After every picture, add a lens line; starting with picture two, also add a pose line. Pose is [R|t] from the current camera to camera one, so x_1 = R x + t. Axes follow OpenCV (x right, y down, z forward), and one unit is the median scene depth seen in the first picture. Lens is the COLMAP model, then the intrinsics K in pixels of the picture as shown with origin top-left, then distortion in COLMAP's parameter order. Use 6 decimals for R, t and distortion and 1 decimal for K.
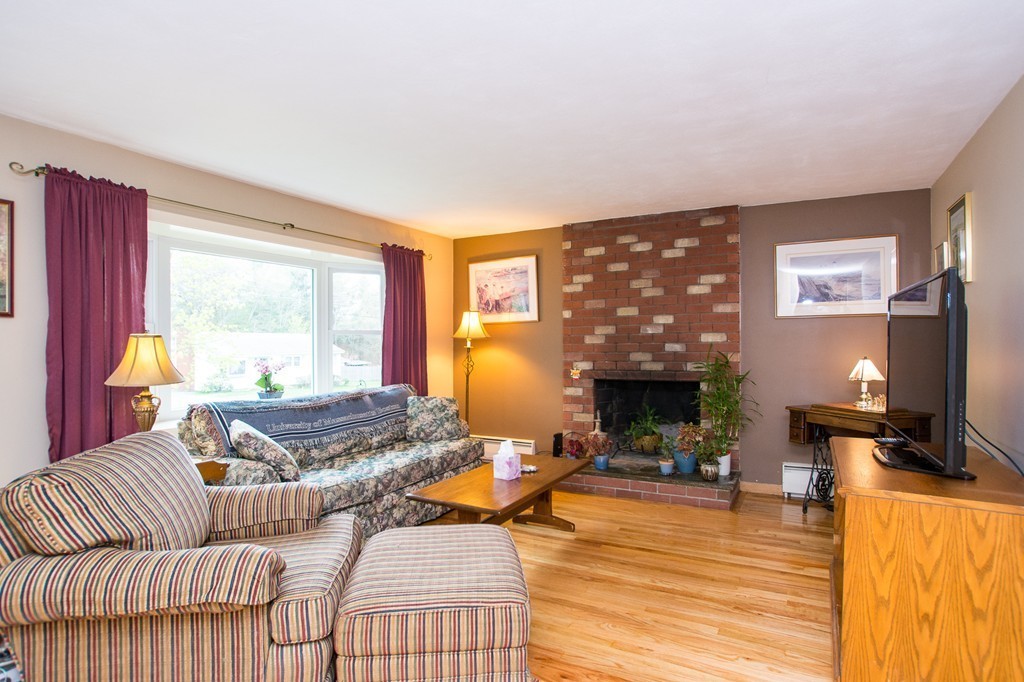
lens RADIAL K [[542.2, 0, 523.4], [0, 542.2, 346.1], [0, 0, 1]] dist [0.000812, 0.001019]
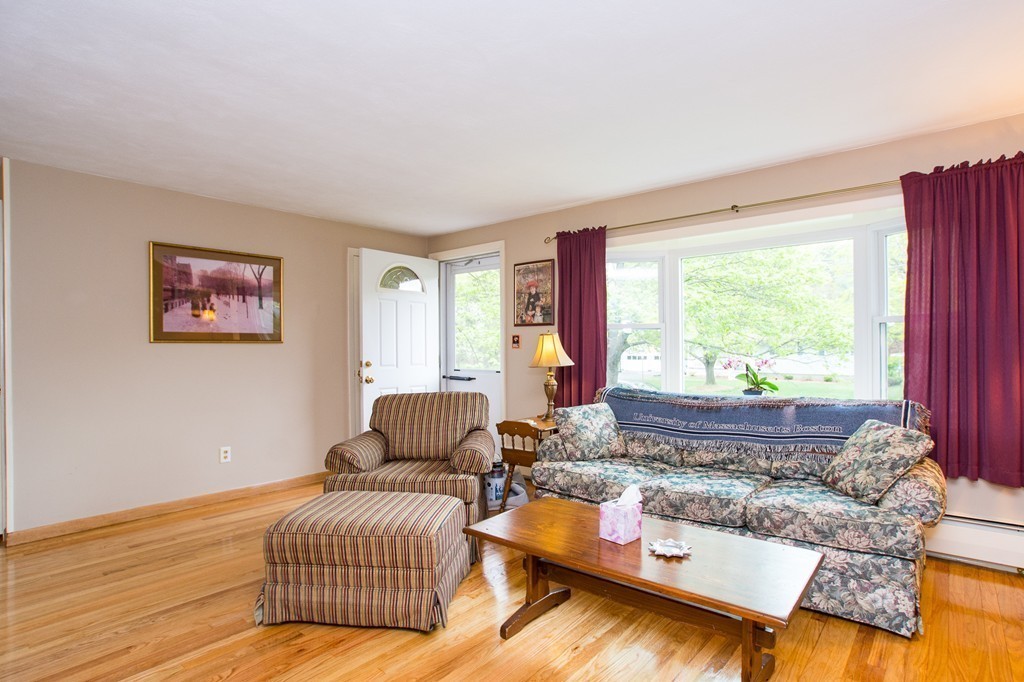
lens RADIAL K [[542.2, 0, 523.4], [0, 542.2, 346.1], [0, 0, 1]] dist [0.000812, 0.001019]
pose [[-0.180394, 0.016792, -0.983451, 0.575772], [0.014049, 0.999796, 0.014494, -0.008172], [0.983494, -0.011202, -0.180593, 0.877523]]
